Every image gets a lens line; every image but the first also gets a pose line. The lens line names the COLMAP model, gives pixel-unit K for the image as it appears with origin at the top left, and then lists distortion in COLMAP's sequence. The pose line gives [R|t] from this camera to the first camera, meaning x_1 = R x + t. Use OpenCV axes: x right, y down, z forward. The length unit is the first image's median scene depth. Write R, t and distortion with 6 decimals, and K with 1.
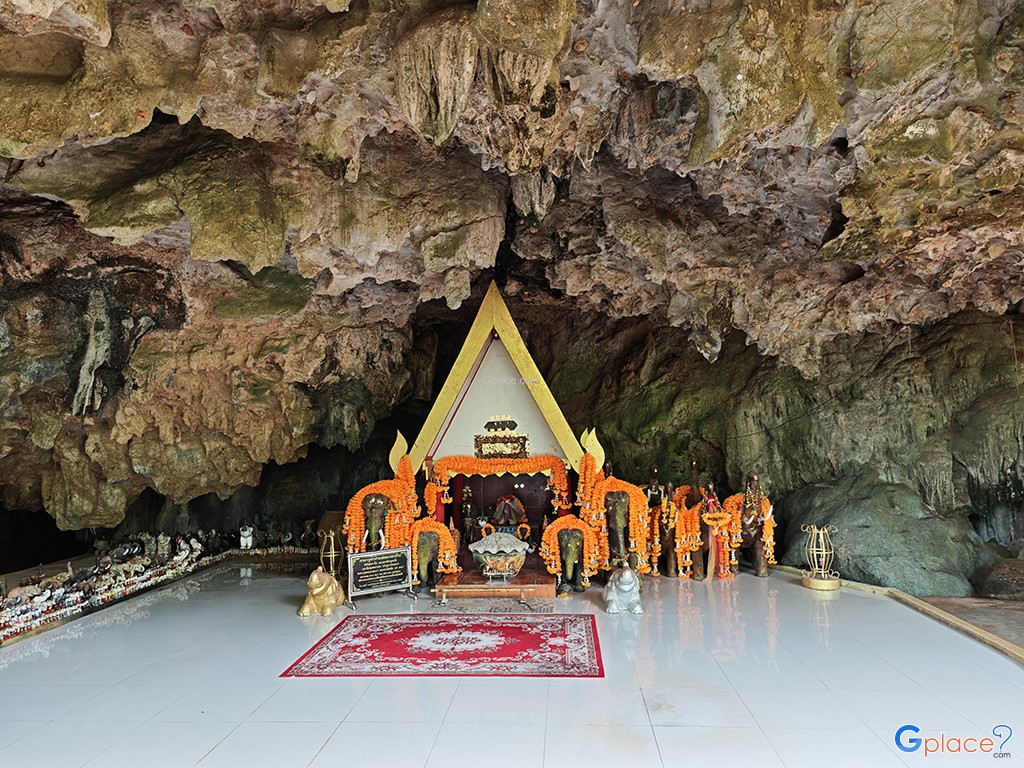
lens RADIAL K [[692.2, 0, 513.4], [0, 692.2, 389.6], [0, 0, 1]] dist [0.007819, 0.001399]
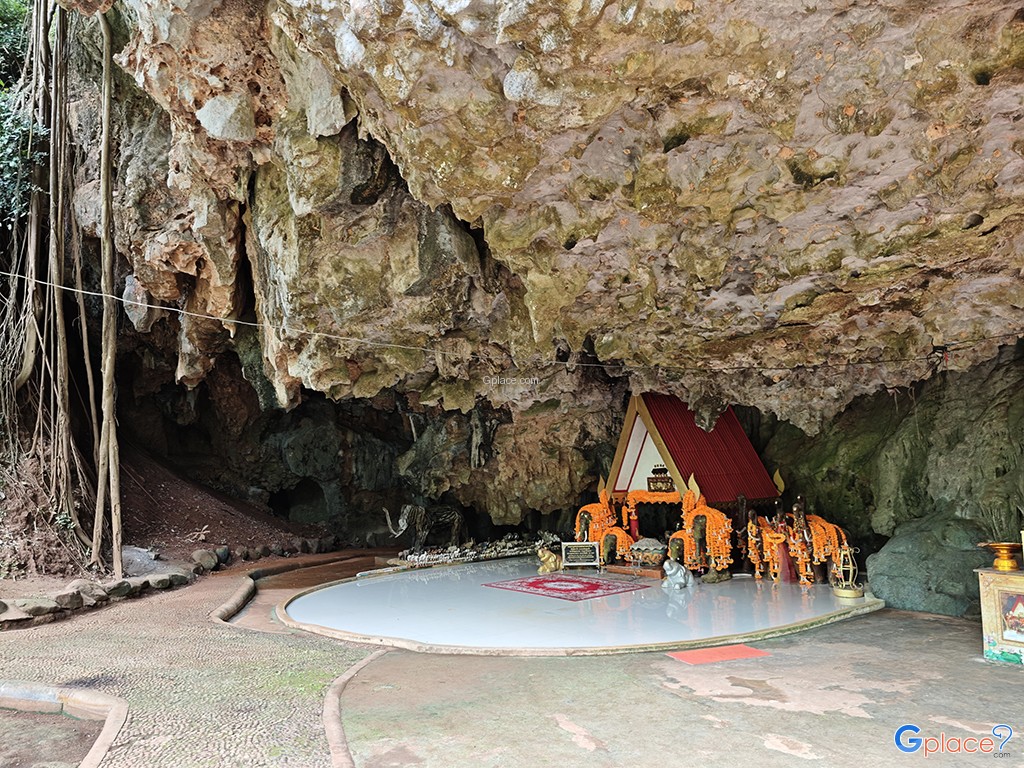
lens RADIAL K [[692.2, 0, 513.4], [0, 692.2, 389.6], [0, 0, 1]] dist [0.007819, 0.001399]
pose [[0.667808, -0.094541, -0.738305, 0.999917], [0.067950, 0.995502, -0.066014, -0.053219], [0.741226, -0.006083, 0.671228, -0.317212]]
